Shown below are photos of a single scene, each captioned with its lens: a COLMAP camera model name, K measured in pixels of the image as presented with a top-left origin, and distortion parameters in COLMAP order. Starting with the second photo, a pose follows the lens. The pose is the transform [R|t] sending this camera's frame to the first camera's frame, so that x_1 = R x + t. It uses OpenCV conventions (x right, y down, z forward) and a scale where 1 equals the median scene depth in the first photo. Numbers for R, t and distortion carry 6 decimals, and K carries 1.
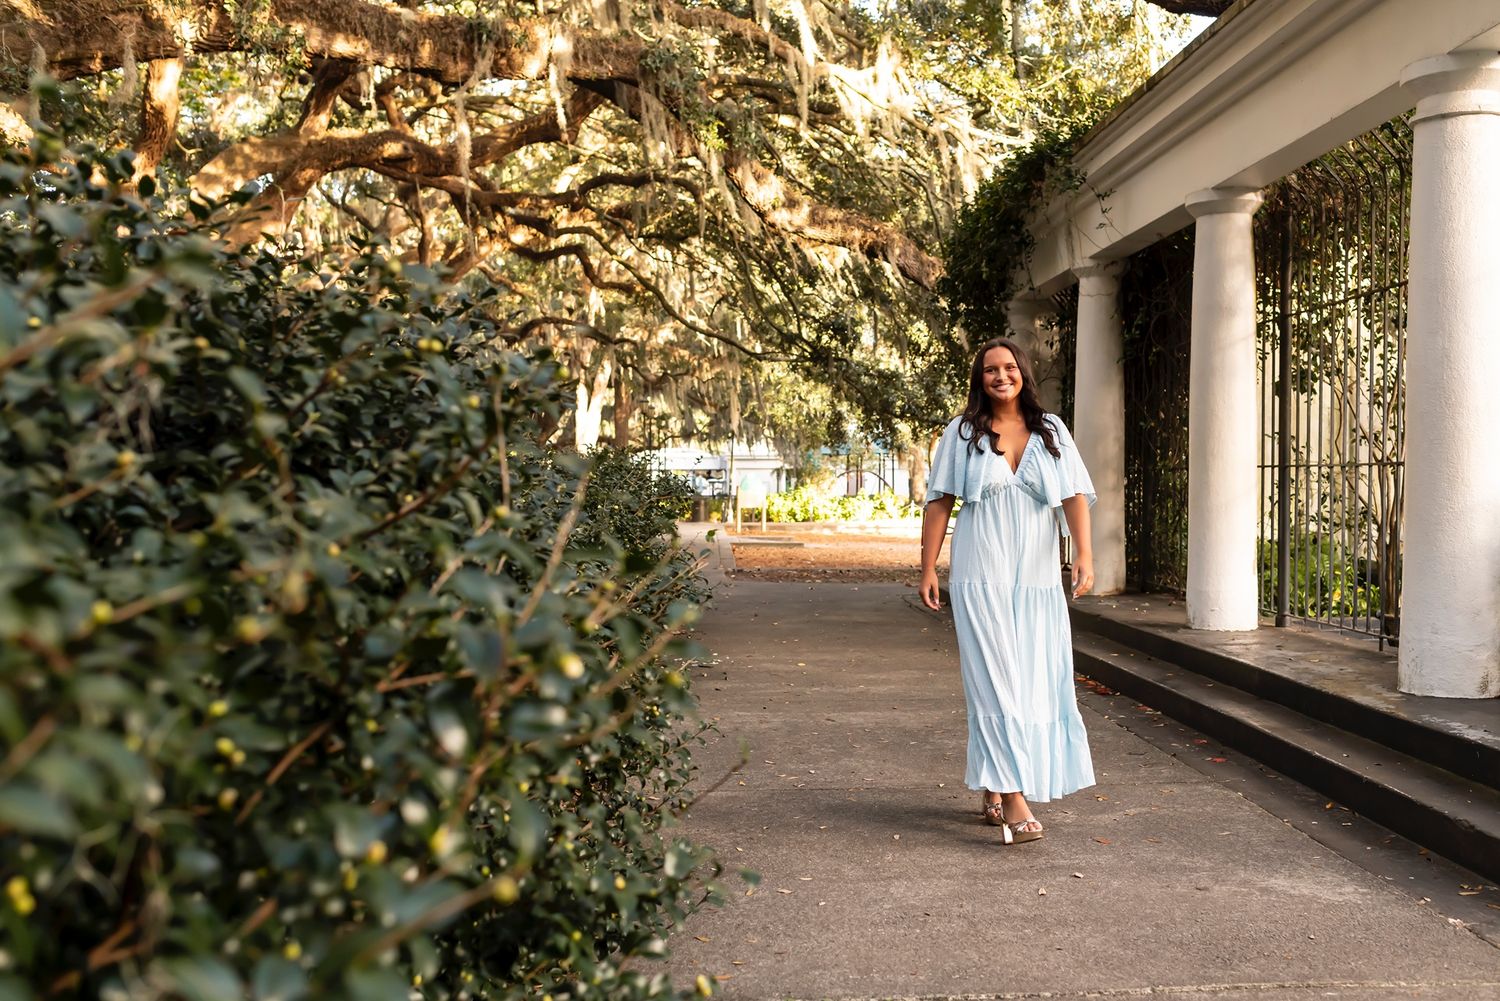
lens RADIAL K [[1597.2, 0, 818.3], [0, 1597.2, 538.6], [0, 0, 1]] dist [0.009092, -0.000649]
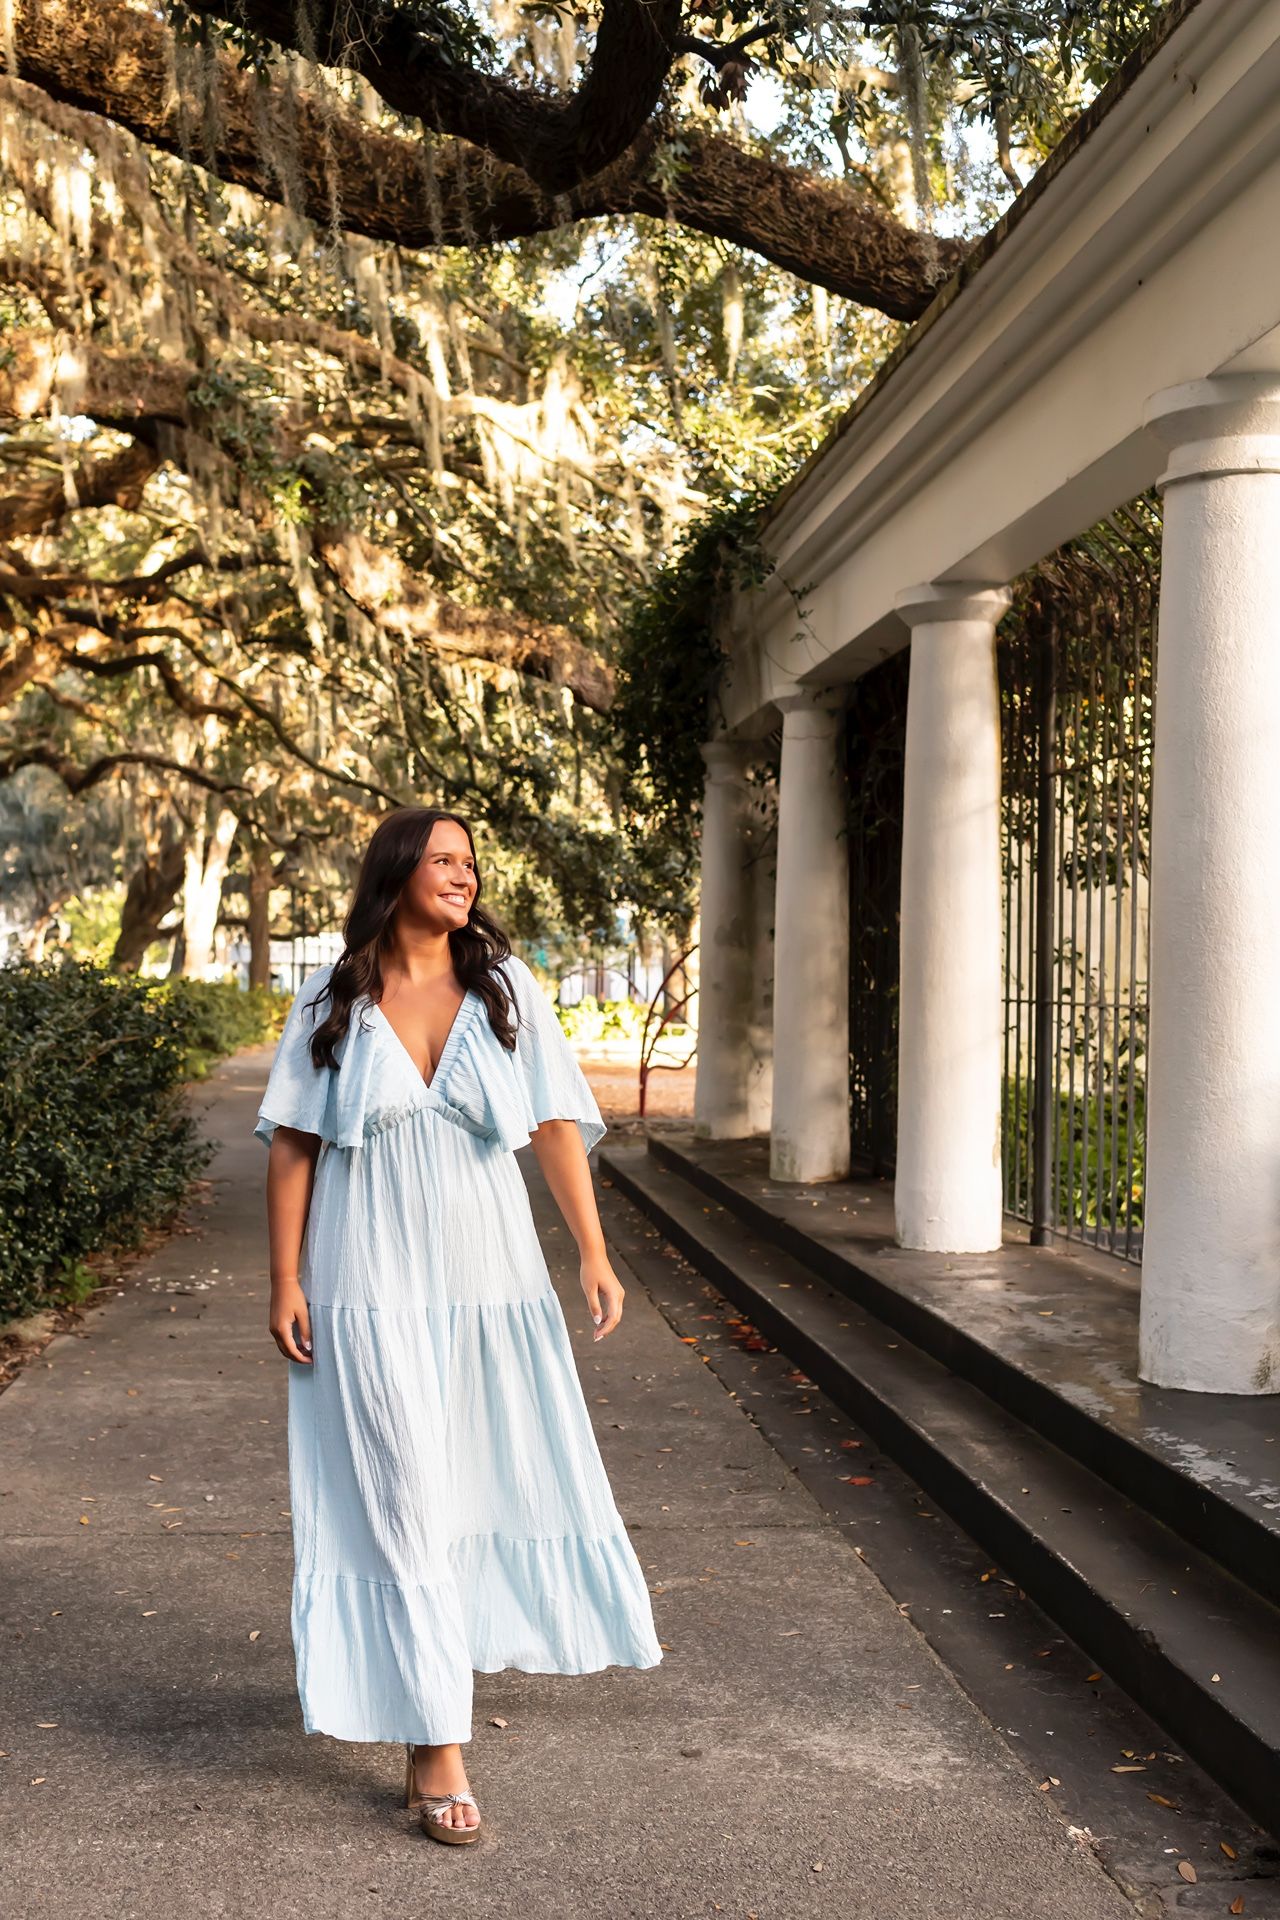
lens RADIAL K [[2198.4, 0, 552.0], [0, 2198.4, 1042.8], [0, 0, 1]] dist [0.006020, -0.013852]
pose [[0.999855, 0.007521, -0.015271, 0.042708], [-0.007589, 0.999962, -0.004384, -0.009705], [0.015238, 0.004499, 0.999874, 0.036216]]
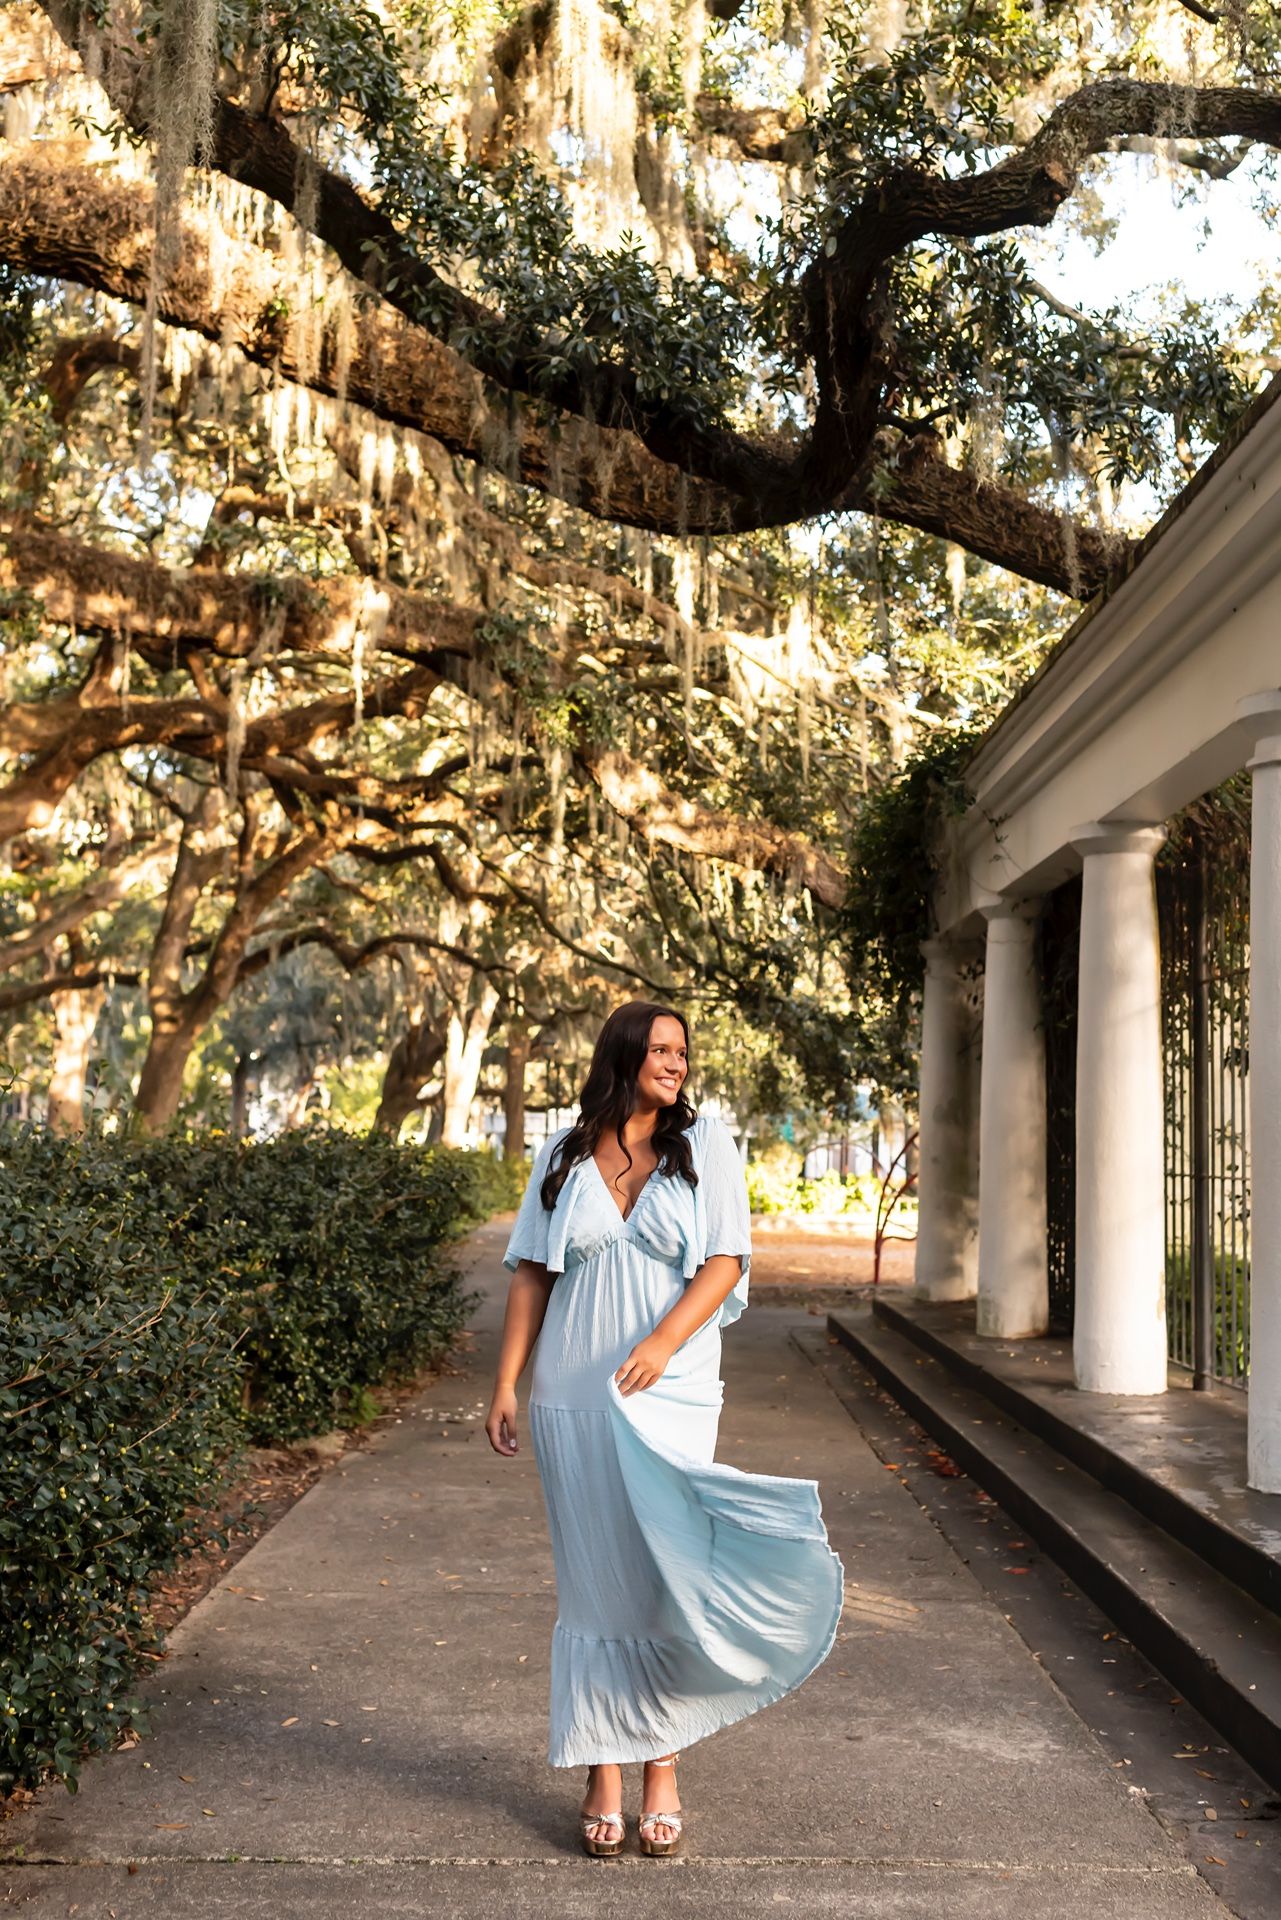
lens RADIAL K [[2202.1, 0, 732.0], [0, 2202.1, 885.5], [0, 0, 1]] dist [-0.004890, 0.004450]
pose [[0.998631, 0.016230, -0.049727, 0.048829], [-0.023681, 0.987923, -0.153123, -0.006782], [0.046641, 0.154091, 0.986955, -0.032489]]
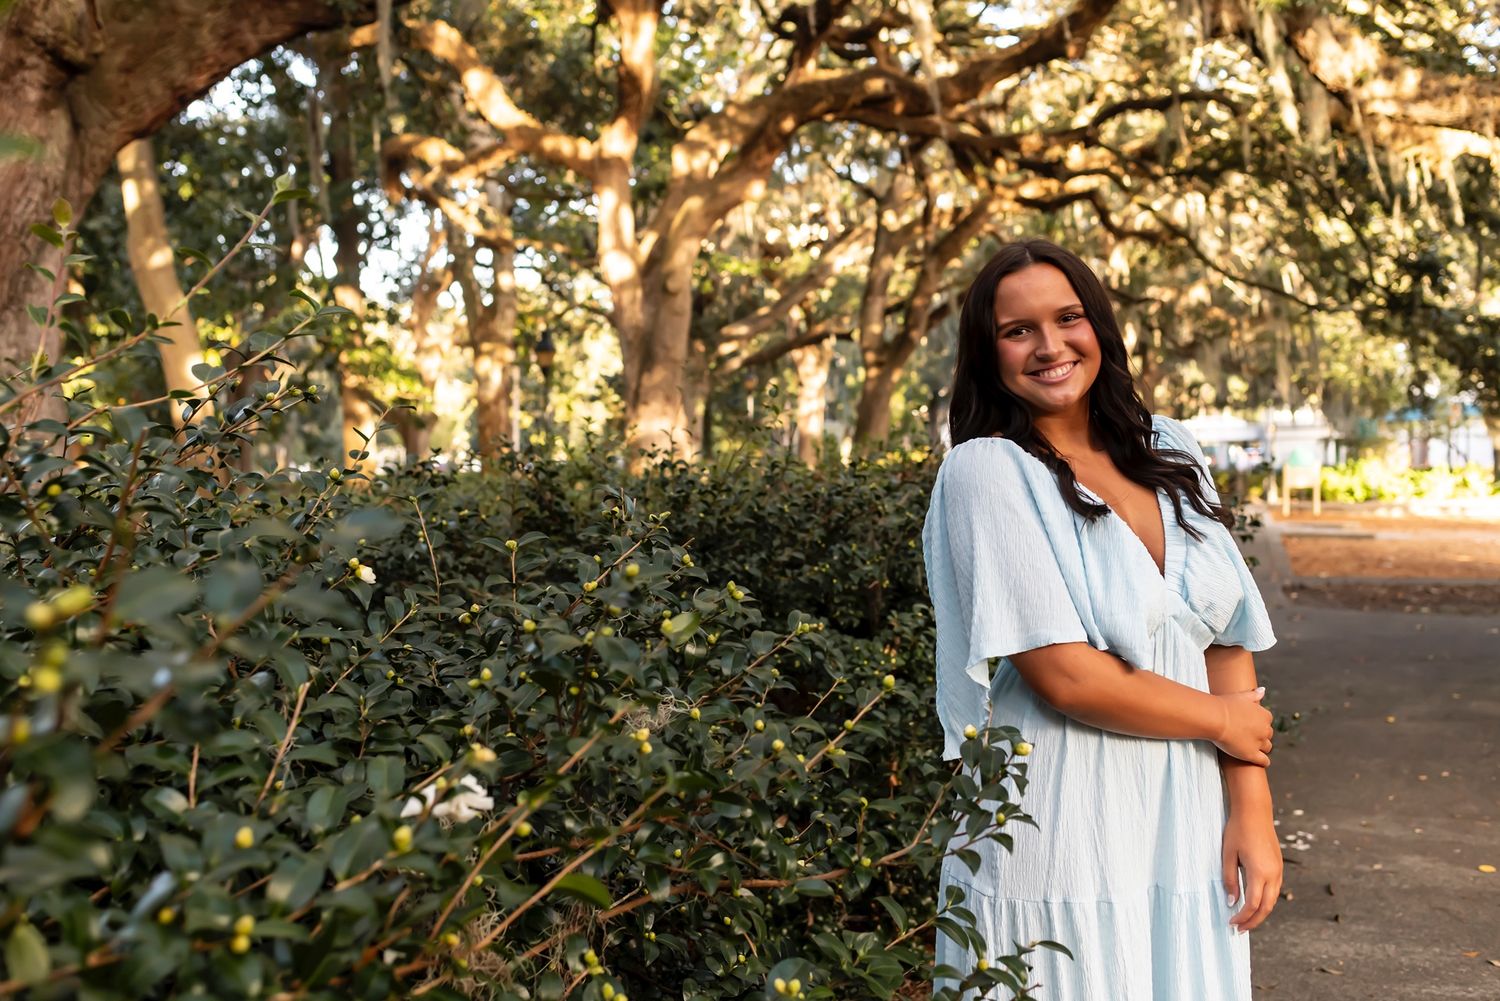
lens RADIAL K [[1473.5, 0, 750.0], [0, 1473.5, 500.5], [0, 0, 1]] dist [0.011376, -0.002335]
pose [[0.924905, -0.003292, -0.380184, -0.021032], [0.002939, 0.999995, -0.001508, -0.016831], [0.380187, 0.000278, 0.924909, 0.212508]]
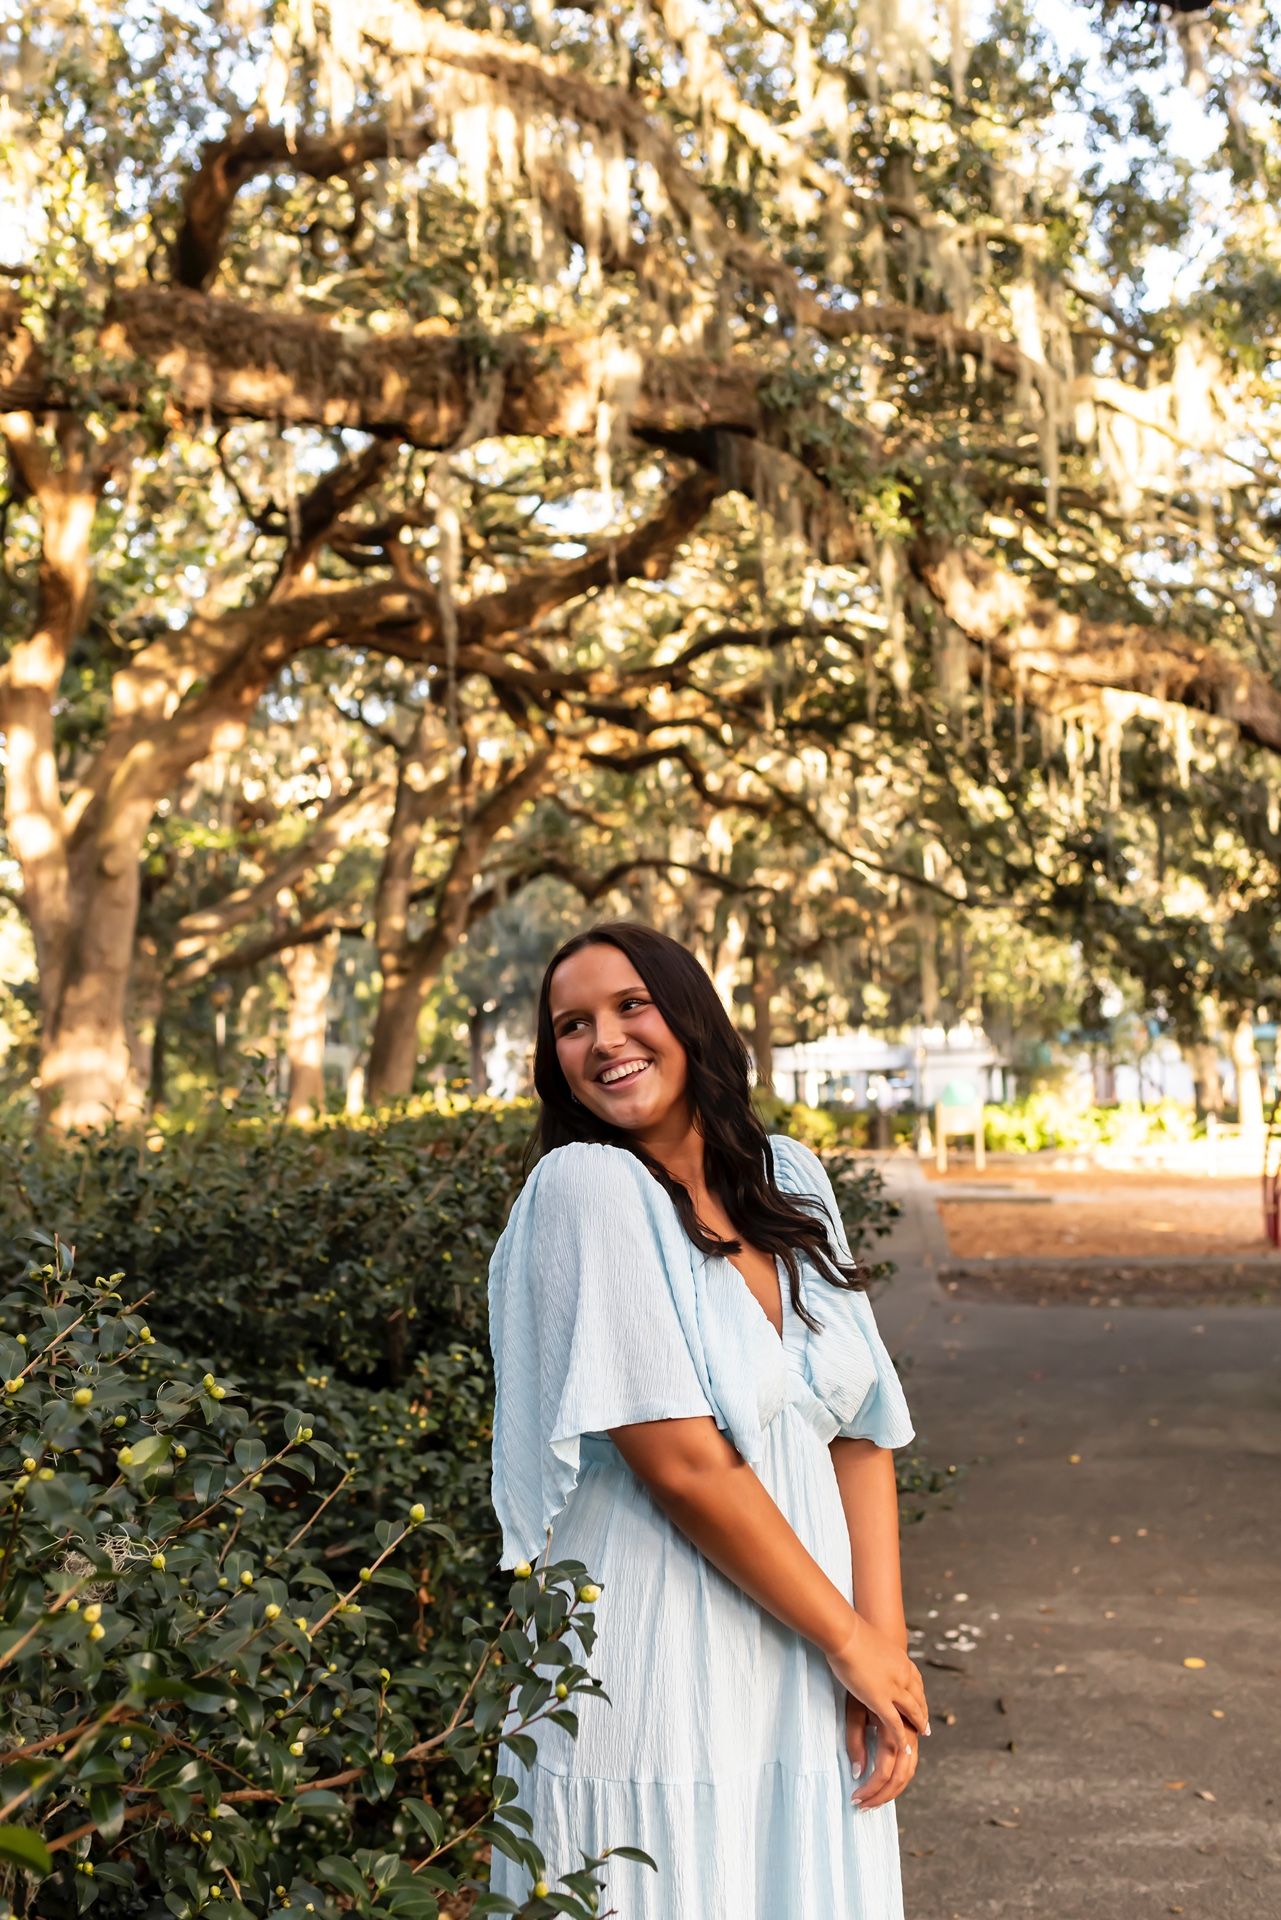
lens RADIAL K [[2044.4, 0, 598.5], [0, 2044.4, 896.7], [0, 0, 1]] dist [0.009092, -0.000649]
pose [[0.978358, -0.043648, -0.202265, -0.018972], [0.018683, 0.992140, -0.123729, -0.021129], [0.206076, 0.117273, 0.971483, 0.205817]]
